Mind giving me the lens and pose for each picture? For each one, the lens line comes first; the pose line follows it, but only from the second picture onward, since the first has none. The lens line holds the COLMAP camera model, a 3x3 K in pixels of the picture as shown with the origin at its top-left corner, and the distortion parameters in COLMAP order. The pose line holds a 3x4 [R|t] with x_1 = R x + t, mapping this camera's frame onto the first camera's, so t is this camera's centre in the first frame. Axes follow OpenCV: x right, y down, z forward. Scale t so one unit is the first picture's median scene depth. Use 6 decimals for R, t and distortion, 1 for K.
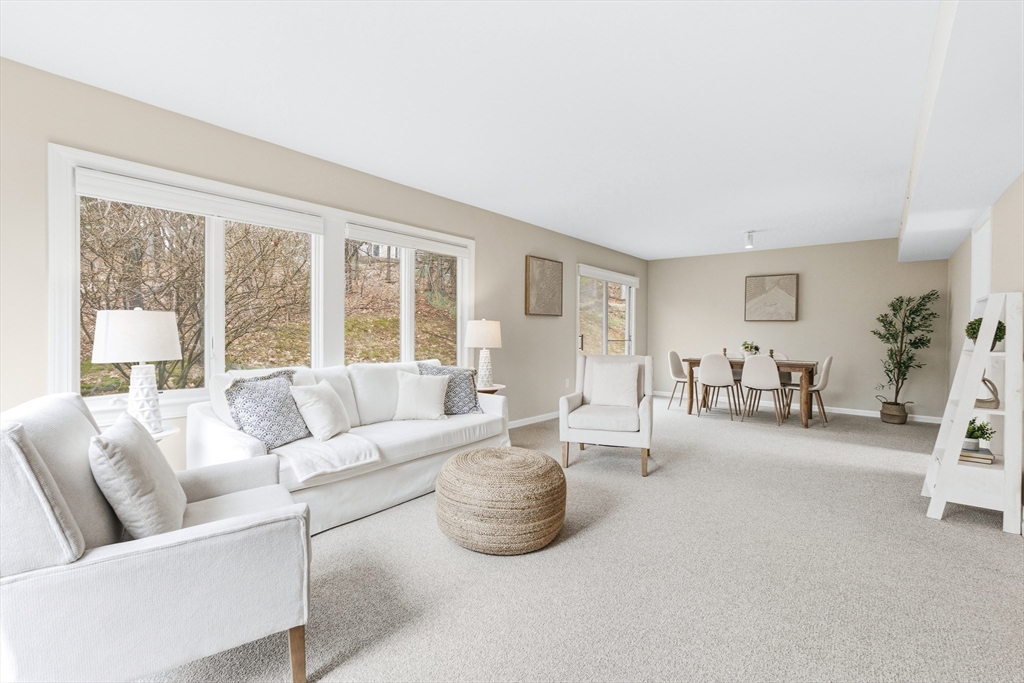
lens RADIAL K [[455.2, 0, 518.3], [0, 455.2, 342.5], [0, 0, 1]] dist [-0.006789, -0.000682]
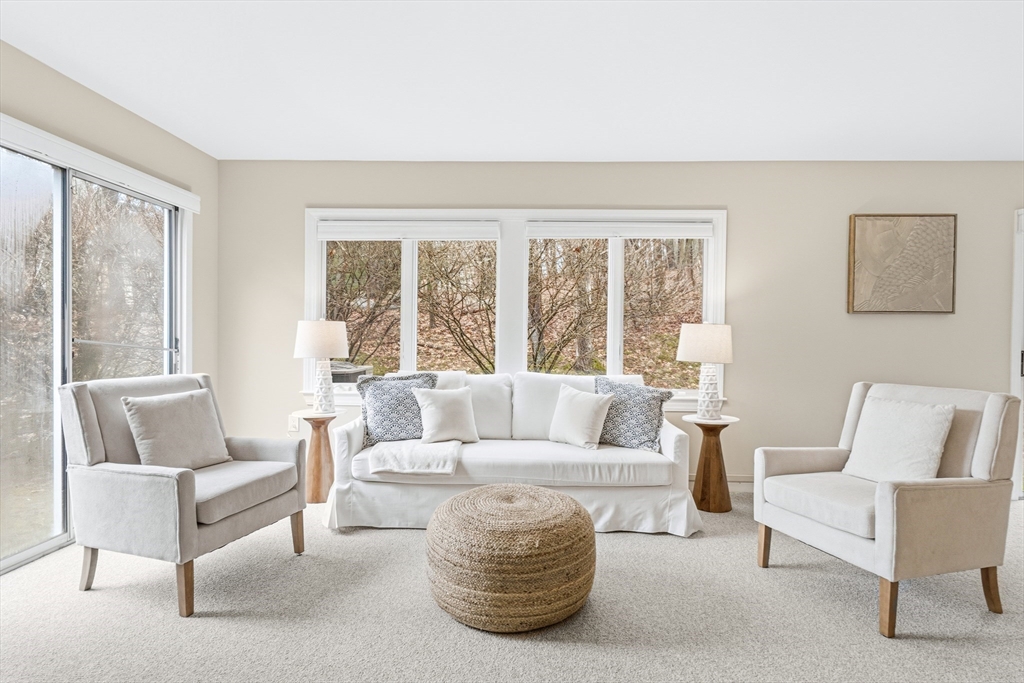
lens RADIAL K [[533.9, 0, 515.6], [0, 533.9, 351.1], [0, 0, 1]] dist [0.002249, -0.000828]
pose [[0.593436, 0.021497, -0.804594, 0.470354], [-0.028302, 0.999582, 0.005832, -0.002984], [0.804384, 0.019311, 0.593796, 0.318090]]
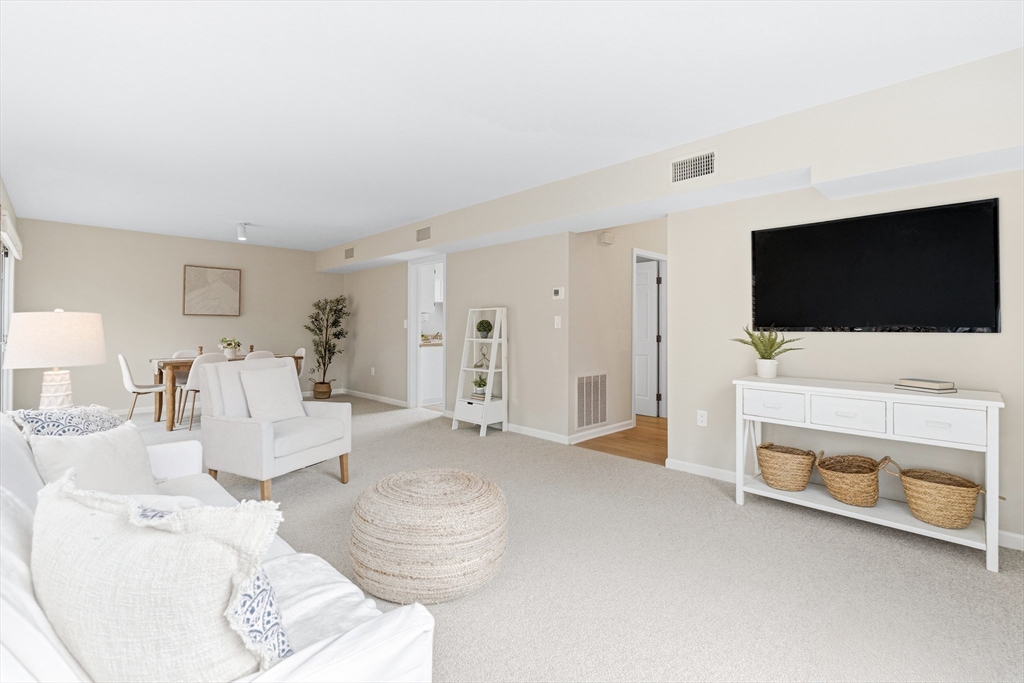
lens RADIAL K [[438.5, 0, 539.0], [0, 438.5, 325.0], [0, 0, 1]] dist [-0.004476, -0.000468]
pose [[0.087120, -0.004440, 0.996188, -0.569630], [0.021814, 0.999759, 0.002549, -0.028838], [-0.995959, 0.021509, 0.087196, 0.480129]]
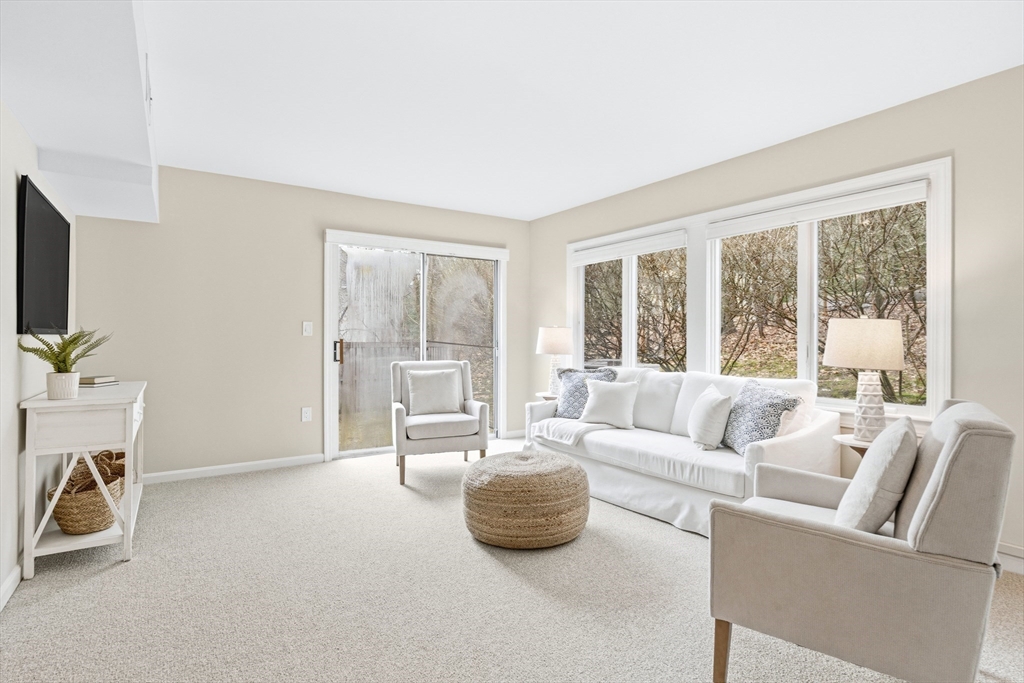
lens RADIAL K [[533.9, 0, 508.6], [0, 533.9, 333.1], [0, 0, 1]] dist [0.002249, -0.000828]
pose [[-0.328061, -0.011989, -0.944580, 0.769778], [-0.025802, 0.999660, -0.003726, -0.018861], [0.944304, 0.023150, -0.328259, 0.927844]]
